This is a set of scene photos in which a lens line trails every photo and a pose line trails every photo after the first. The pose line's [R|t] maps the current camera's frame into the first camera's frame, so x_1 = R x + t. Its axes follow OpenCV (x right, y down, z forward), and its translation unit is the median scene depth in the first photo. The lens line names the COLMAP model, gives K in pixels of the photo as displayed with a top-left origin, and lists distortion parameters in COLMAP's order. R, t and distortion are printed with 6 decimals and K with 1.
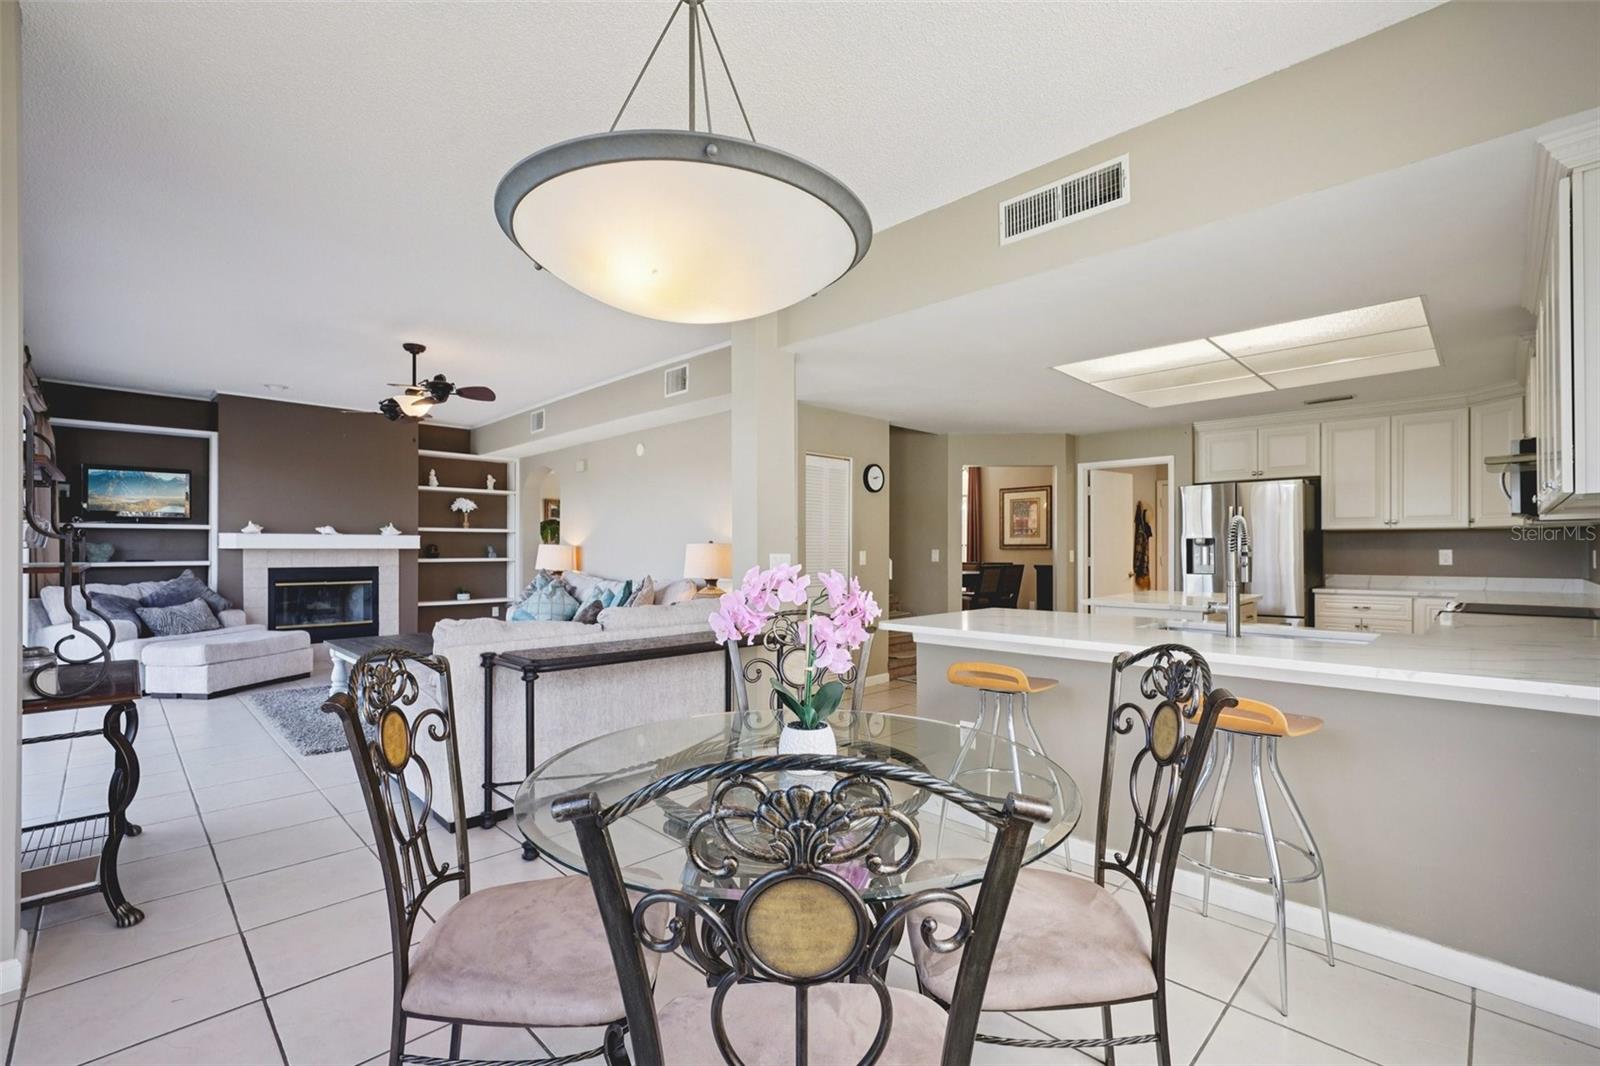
lens RADIAL K [[703.9, 0, 795.9], [0, 703.9, 544.0], [0, 0, 1]] dist [-0.000065, 0.000508]
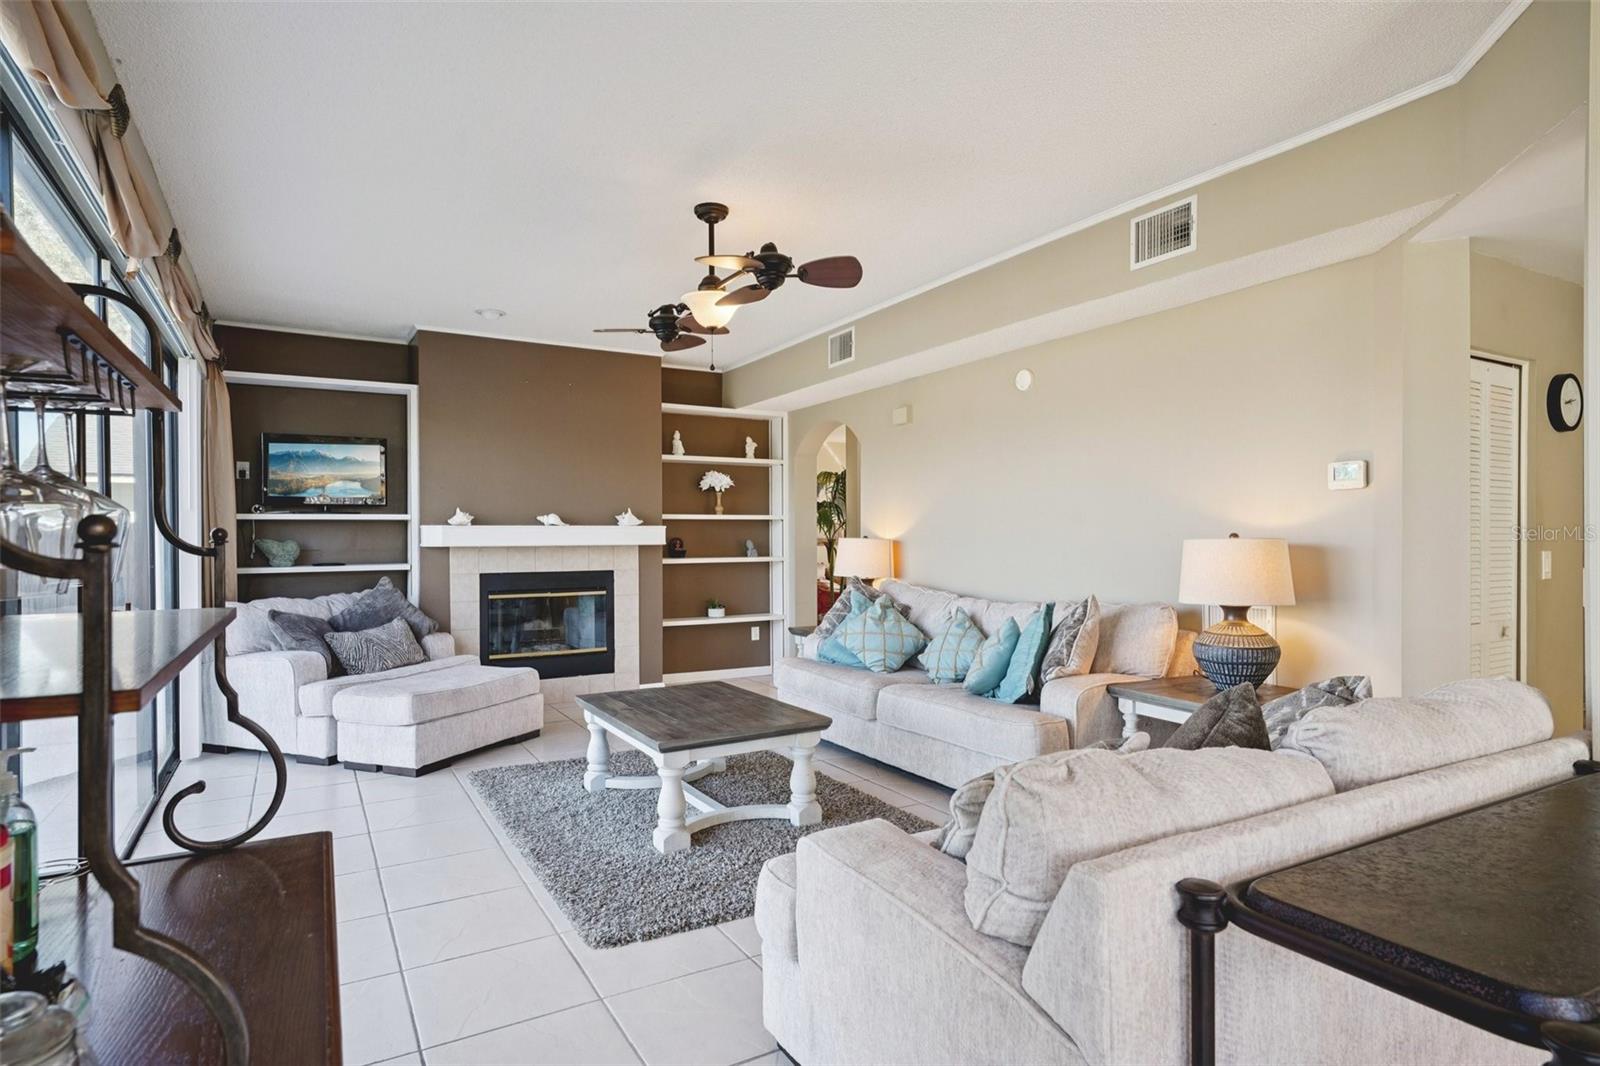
lens RADIAL K [[881.8, 0, 803.3], [0, 881.8, 533.4], [0, 0, 1]] dist [0.014039, -0.000432]
pose [[0.967306, -0.006272, -0.253535, -0.210741], [0.006885, 0.999975, 0.001530, -0.005686], [0.253519, -0.003226, 0.967325, 0.223960]]
